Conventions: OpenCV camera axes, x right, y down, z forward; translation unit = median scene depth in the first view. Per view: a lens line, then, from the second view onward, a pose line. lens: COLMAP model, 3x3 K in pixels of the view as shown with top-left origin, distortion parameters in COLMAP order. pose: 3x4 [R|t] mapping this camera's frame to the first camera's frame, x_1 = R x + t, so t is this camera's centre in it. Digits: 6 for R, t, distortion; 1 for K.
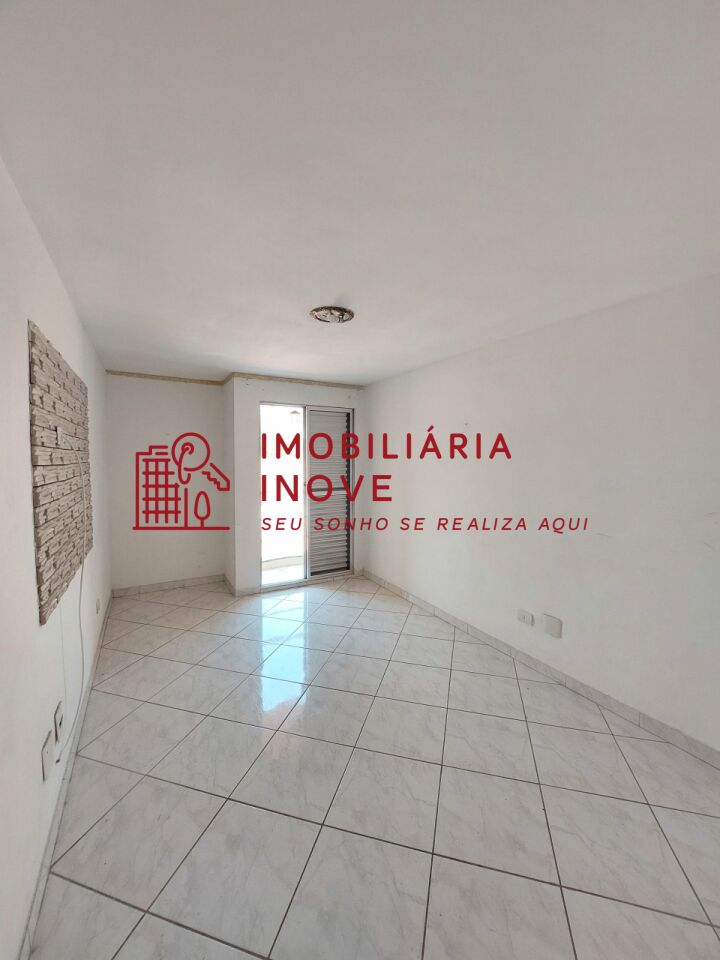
lens RADIAL K [[384.4, 0, 368.1], [0, 384.4, 482.8], [0, 0, 1]] dist [-0.017094, -0.000636]
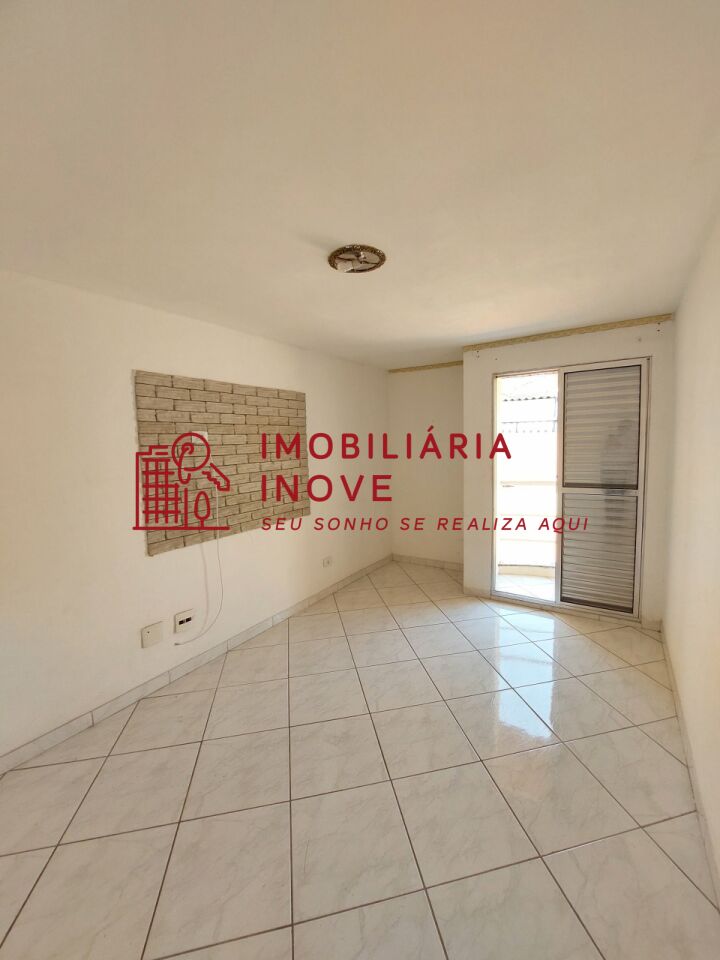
lens RADIAL K [[384.4, 0, 369.0], [0, 384.4, 480.5], [0, 0, 1]] dist [-0.017094, -0.000636]
pose [[0.454571, 0.072215, -0.887778, 0.352245], [-0.027085, 0.997368, 0.067260, -0.030256], [0.890298, -0.006529, 0.455331, 0.378865]]
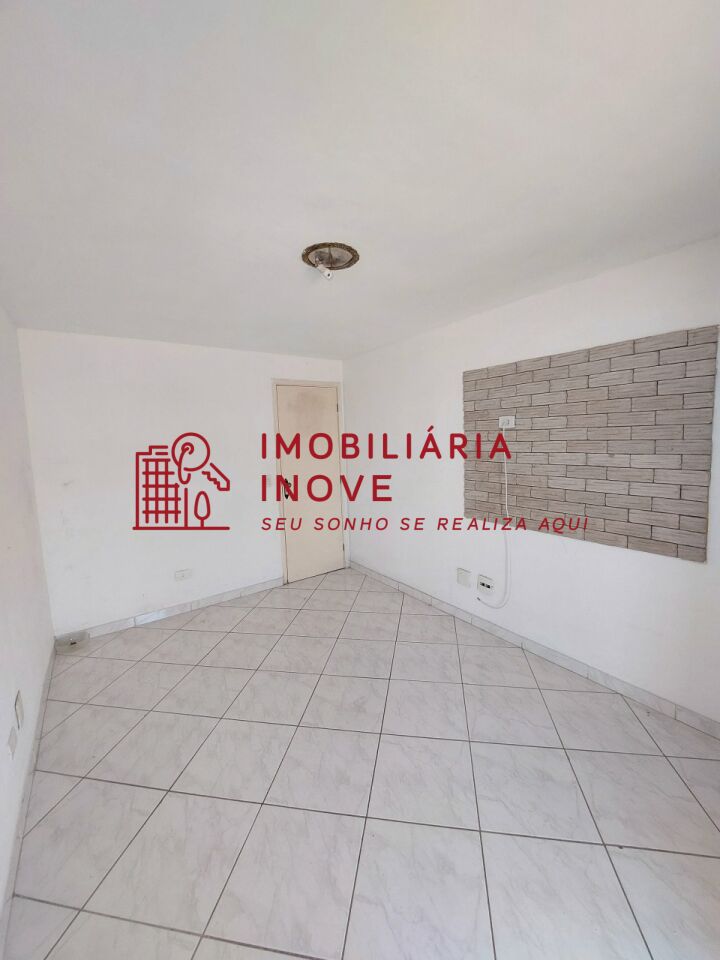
lens RADIAL K [[384.4, 0, 365.7], [0, 384.4, 477.0], [0, 0, 1]] dist [-0.017094, -0.000636]
pose [[-0.994761, 0.039914, -0.094116, -0.042632], [0.023291, 0.984906, 0.171514, -0.076509], [0.099541, 0.168424, -0.980676, 1.036487]]
